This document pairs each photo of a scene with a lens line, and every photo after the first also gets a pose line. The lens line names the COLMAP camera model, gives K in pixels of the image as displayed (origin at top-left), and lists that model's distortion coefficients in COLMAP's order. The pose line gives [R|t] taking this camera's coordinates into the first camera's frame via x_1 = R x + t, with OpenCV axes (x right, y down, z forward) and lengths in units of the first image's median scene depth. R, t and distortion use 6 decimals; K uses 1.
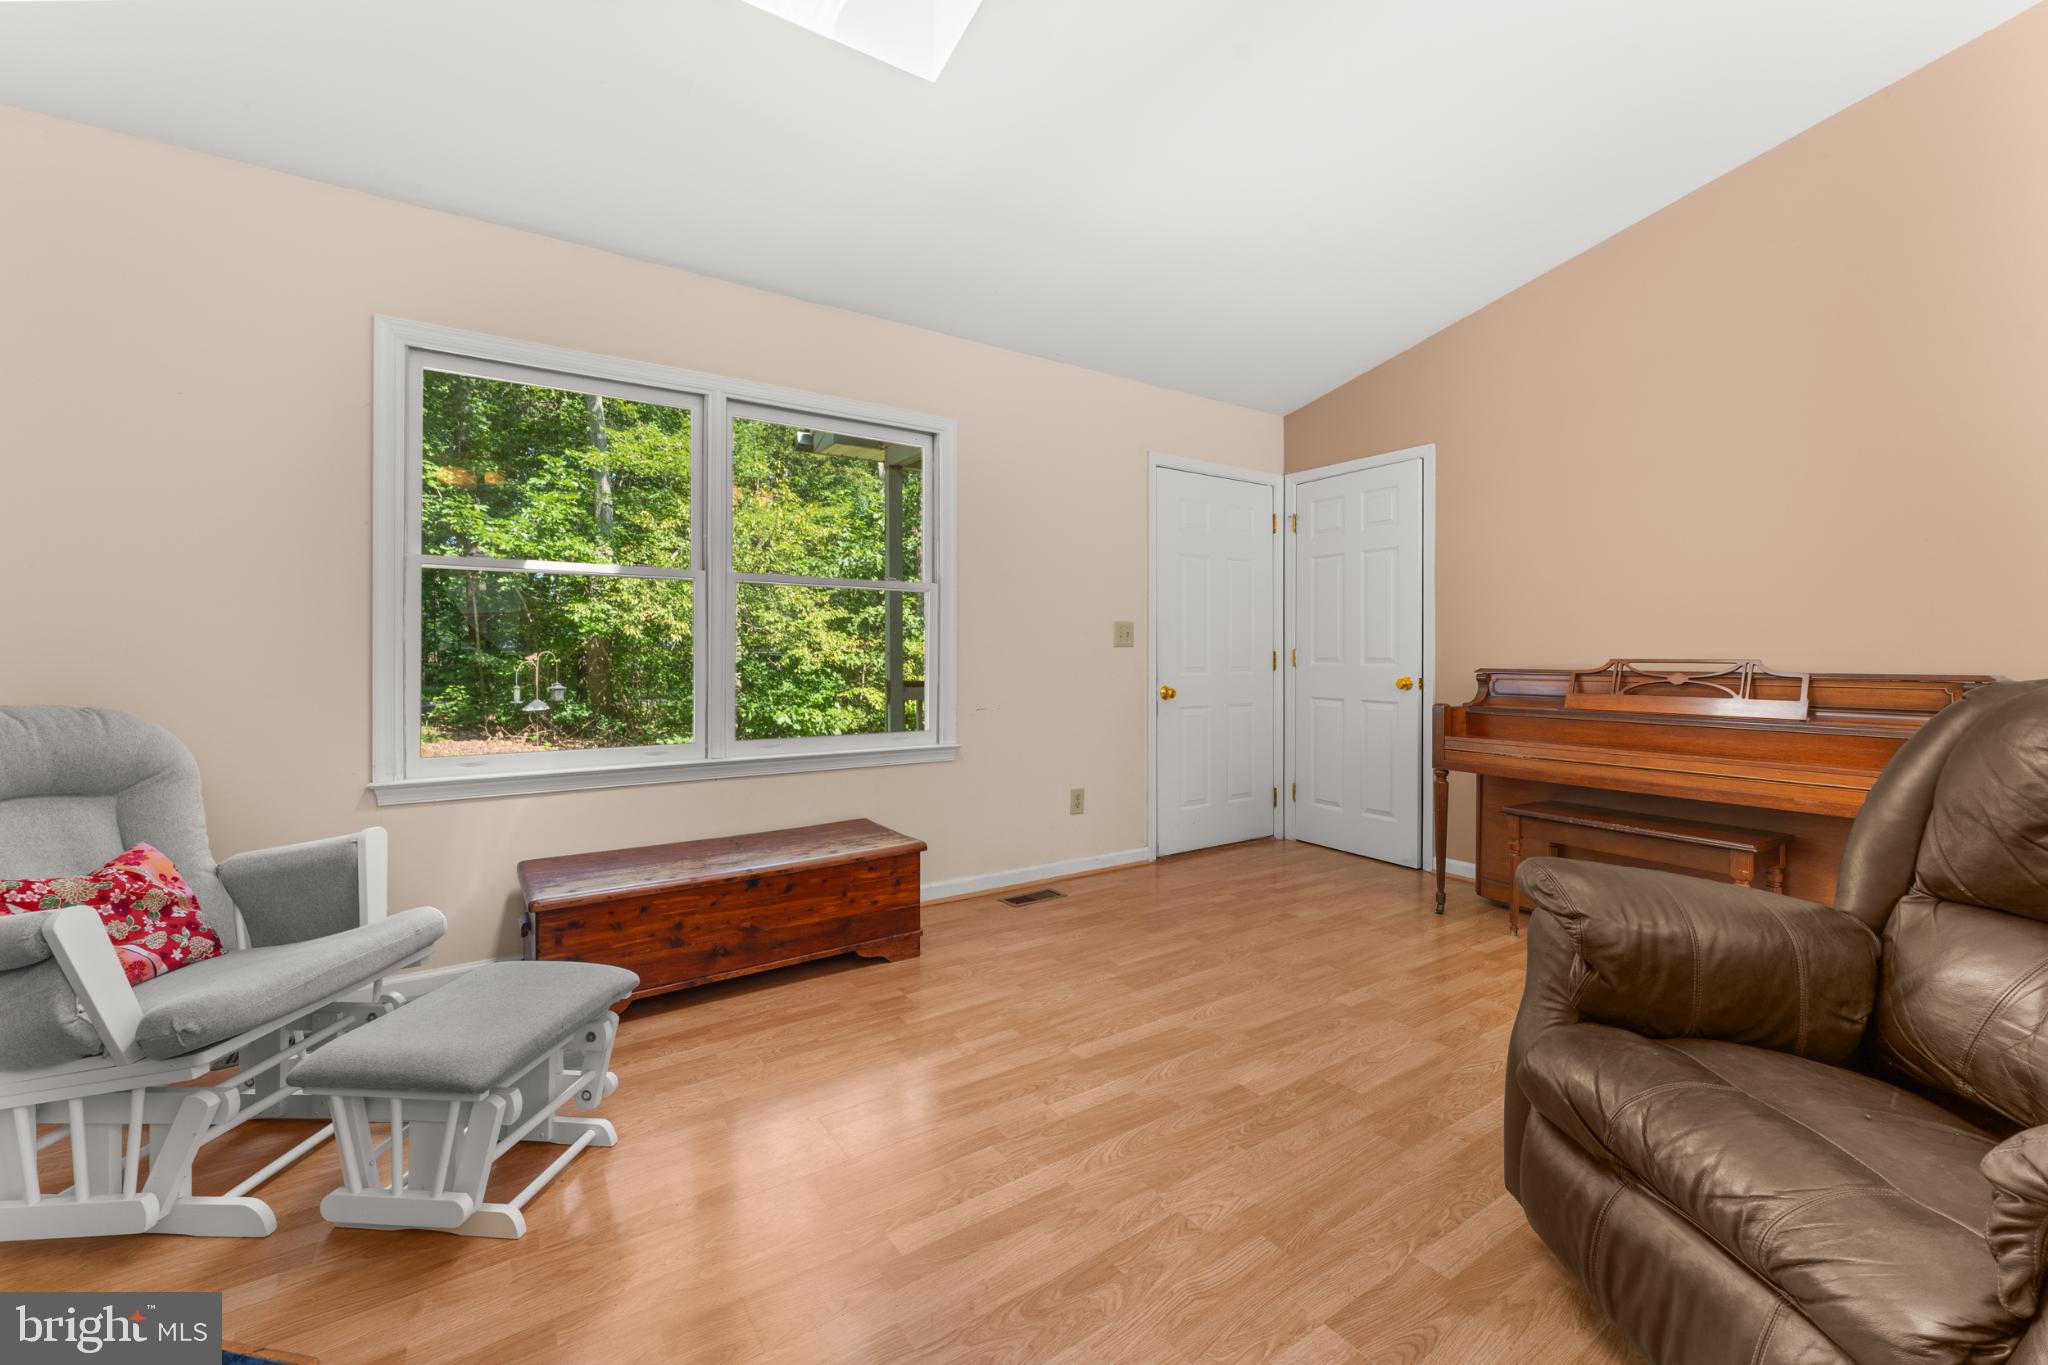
lens RADIAL K [[826.4, 0, 1030.2], [0, 826.4, 662.4], [0, 0, 1]] dist [-0.001804, 0.001047]
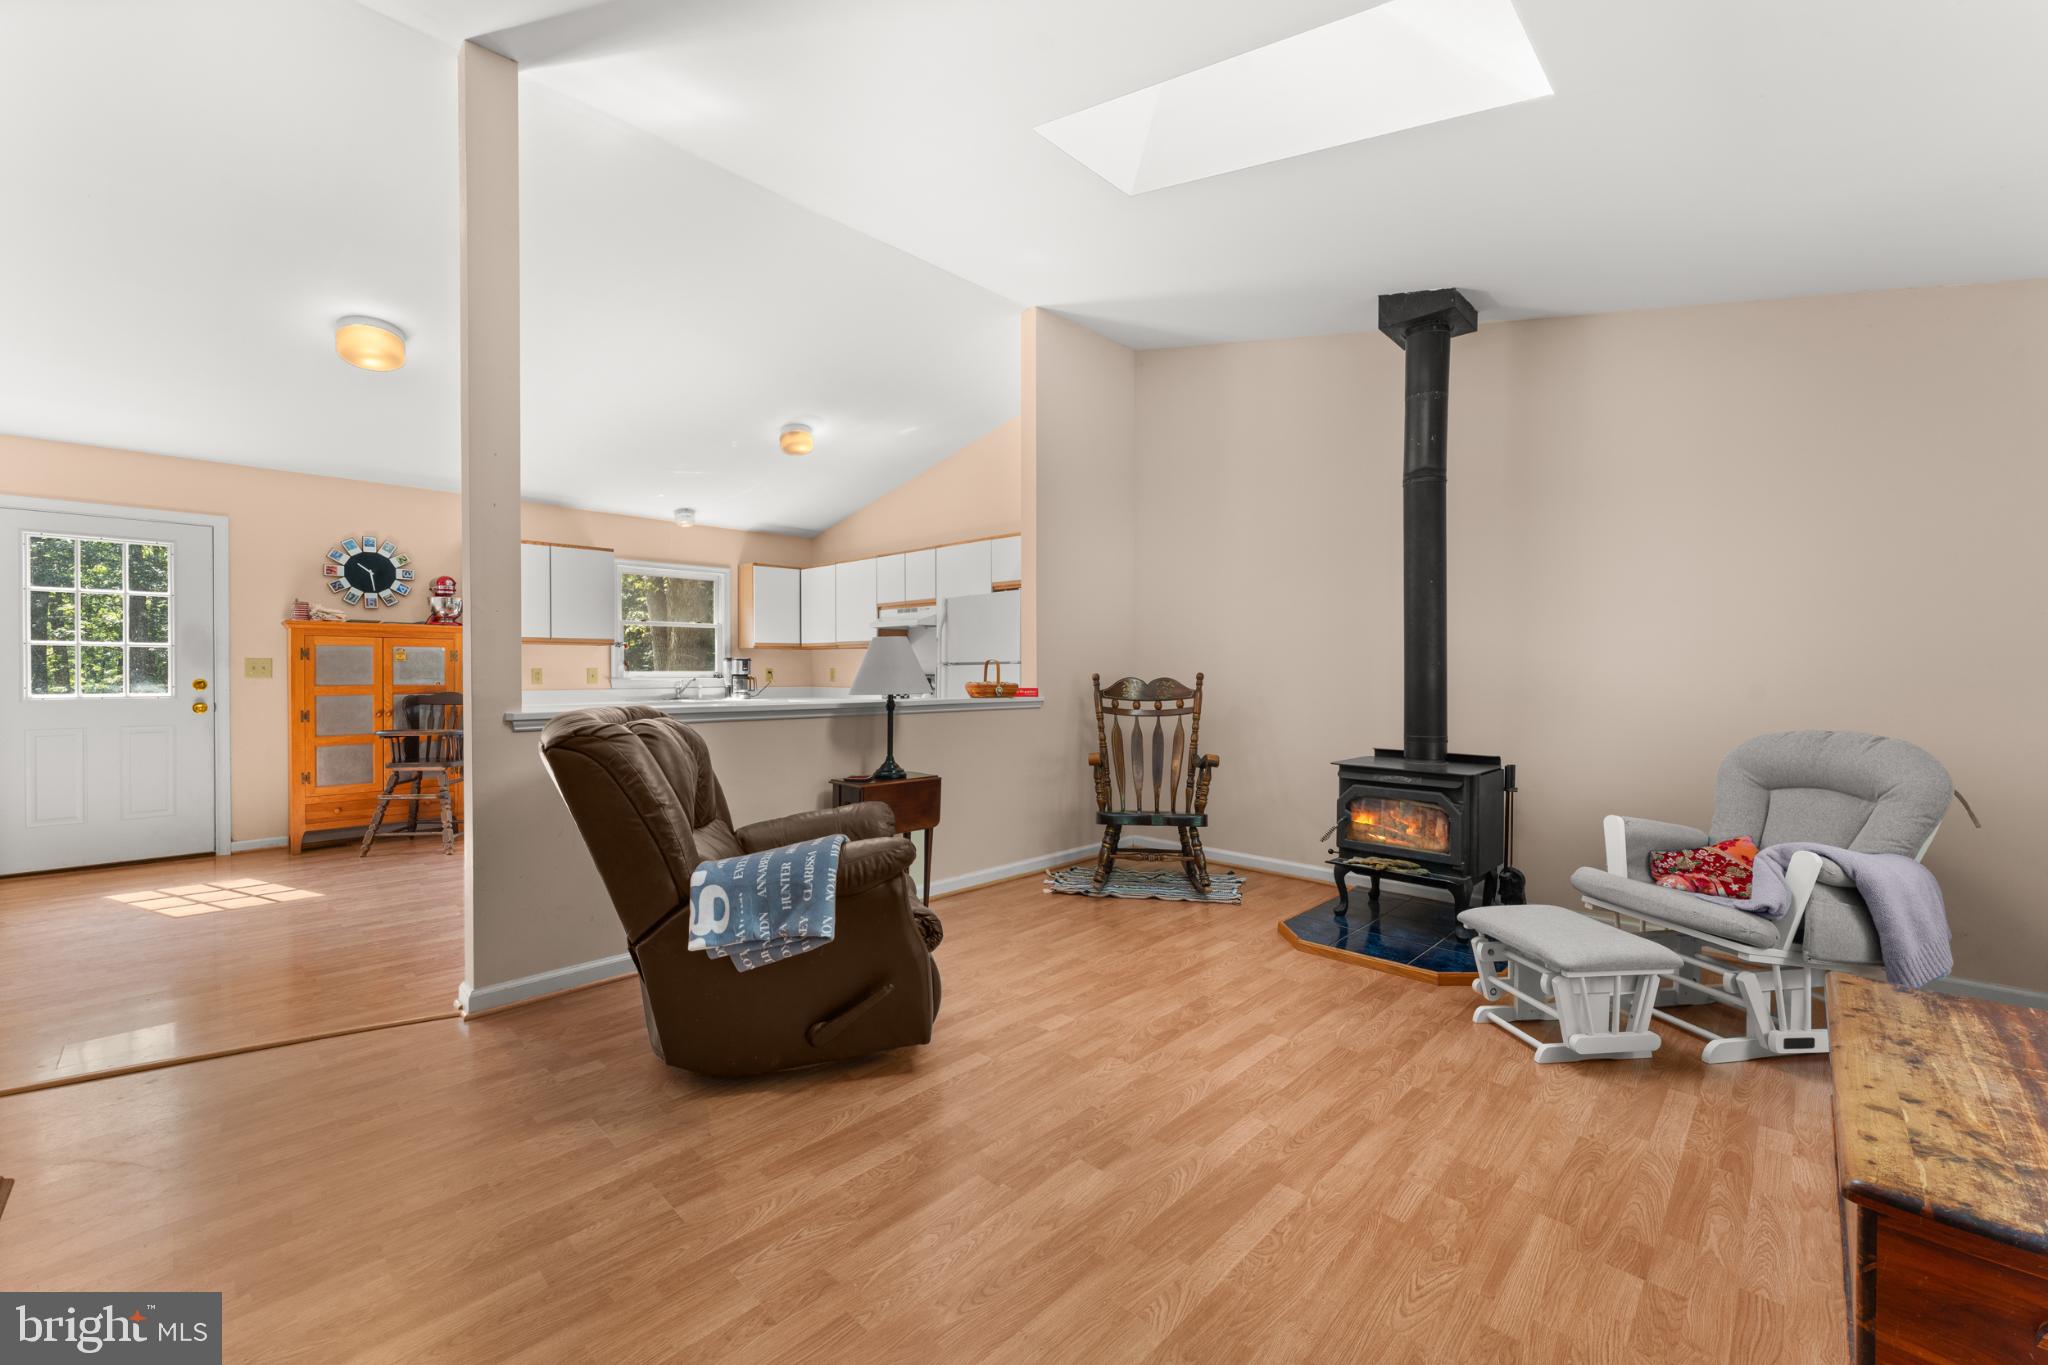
lens RADIAL K [[826.4, 0, 1015.1], [0, 826.4, 677.7], [0, 0, 1]] dist [-0.001804, 0.001047]
pose [[-0.980648, 0.001215, -0.195774, 0.397489], [-0.002343, 0.999836, 0.017939, -0.048096], [0.195763, 0.018051, -0.980485, 1.410465]]
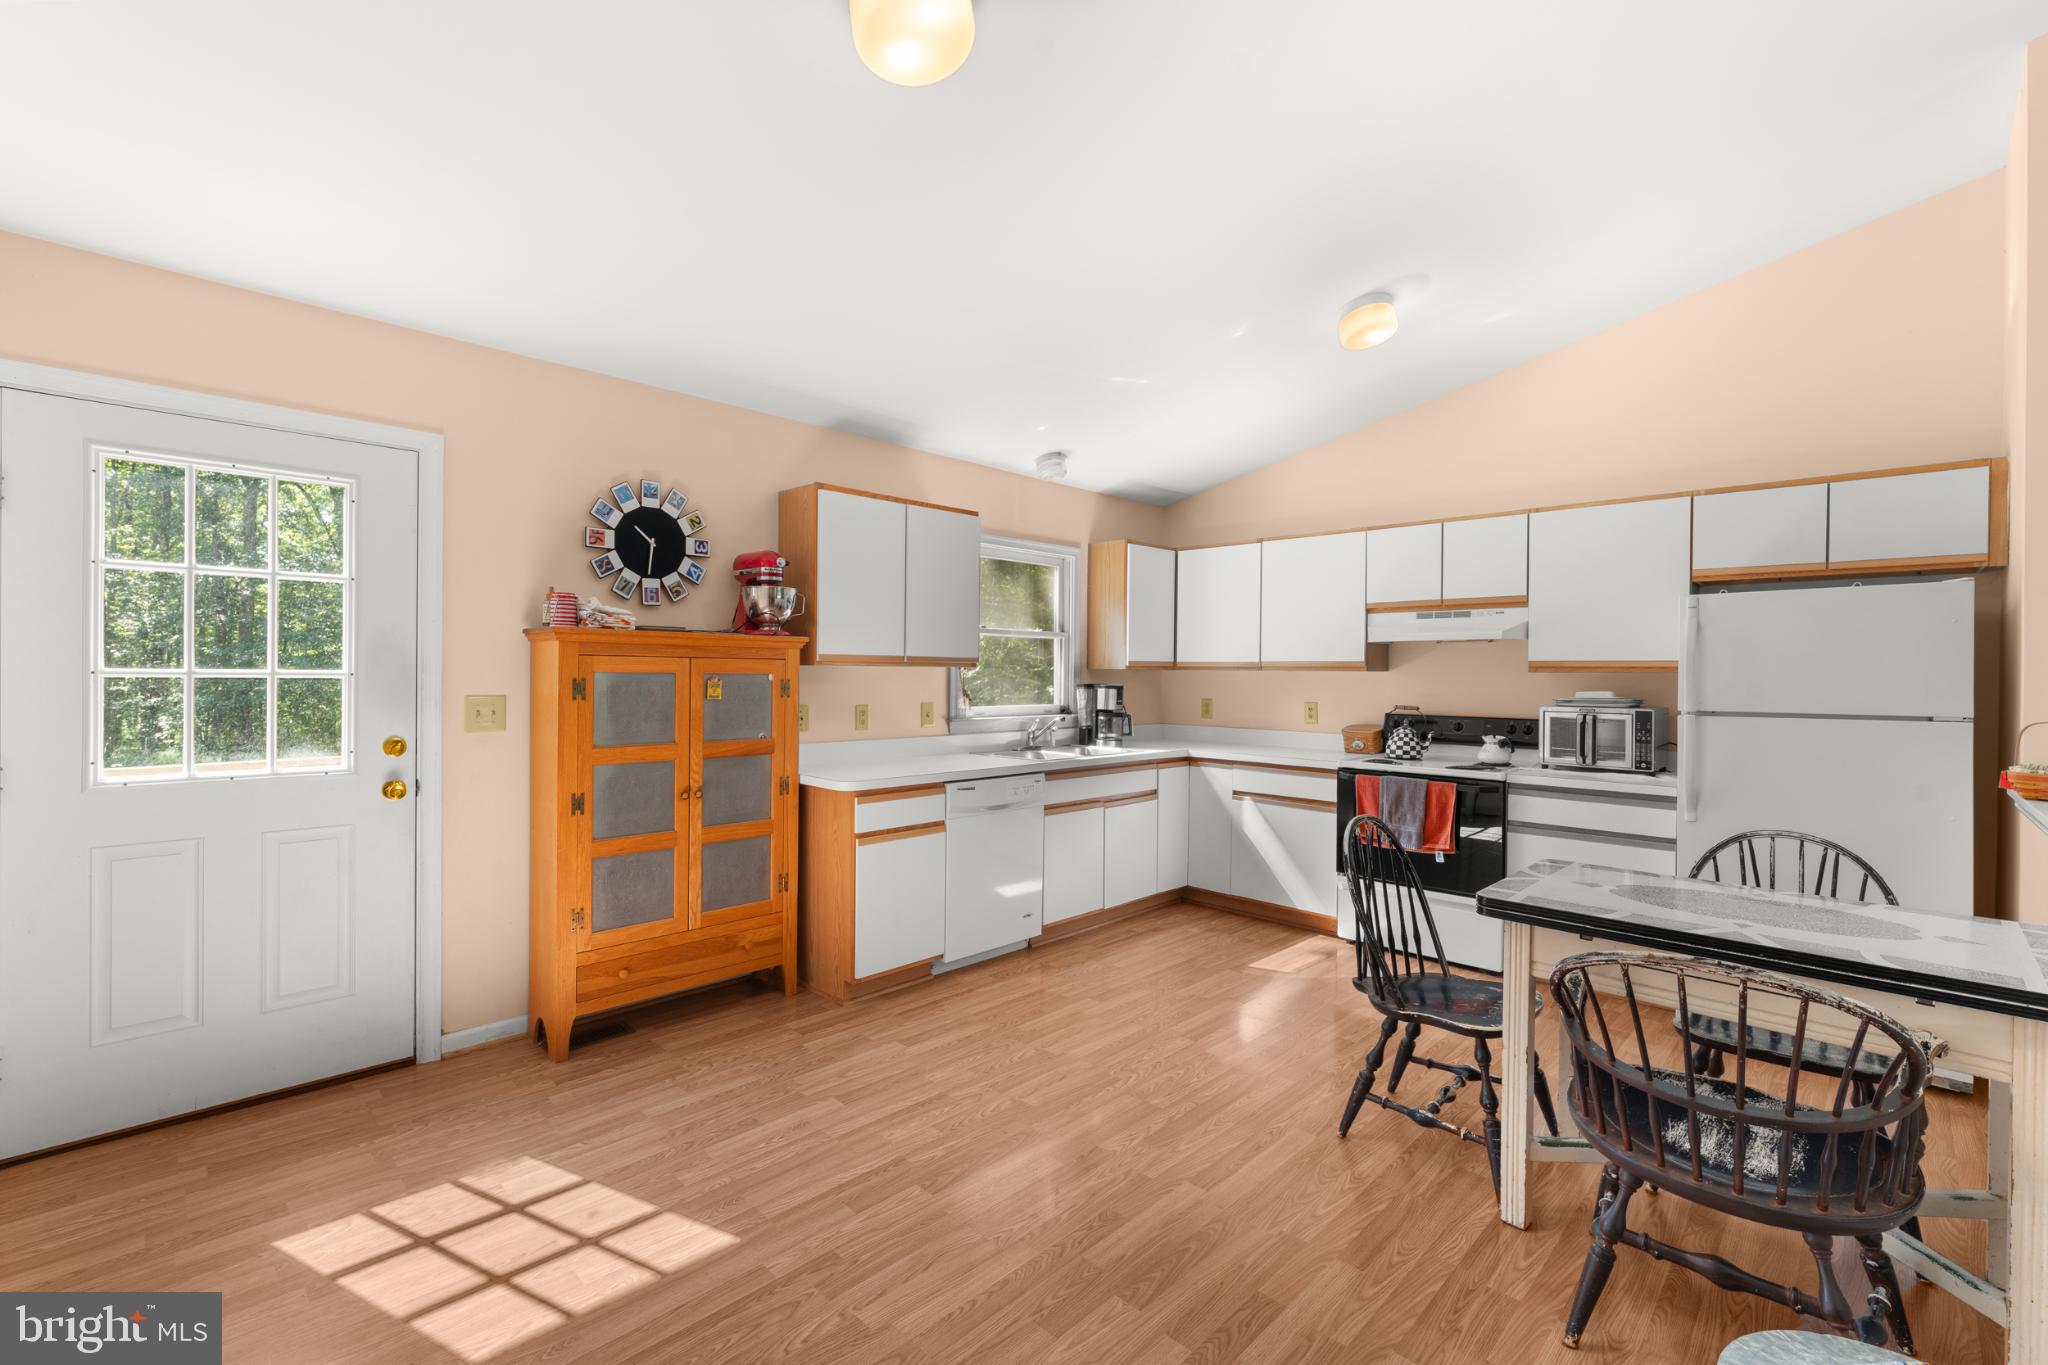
lens RADIAL K [[899.5, 0, 1020.7], [0, 899.5, 677.3], [0, 0, 1]] dist [-0.000173, -0.000130]
pose [[-0.980139, -0.007061, -0.198186, 1.297794], [-0.009564, 0.999886, 0.011675, -0.097089], [0.198081, 0.013339, -0.980095, 0.449966]]
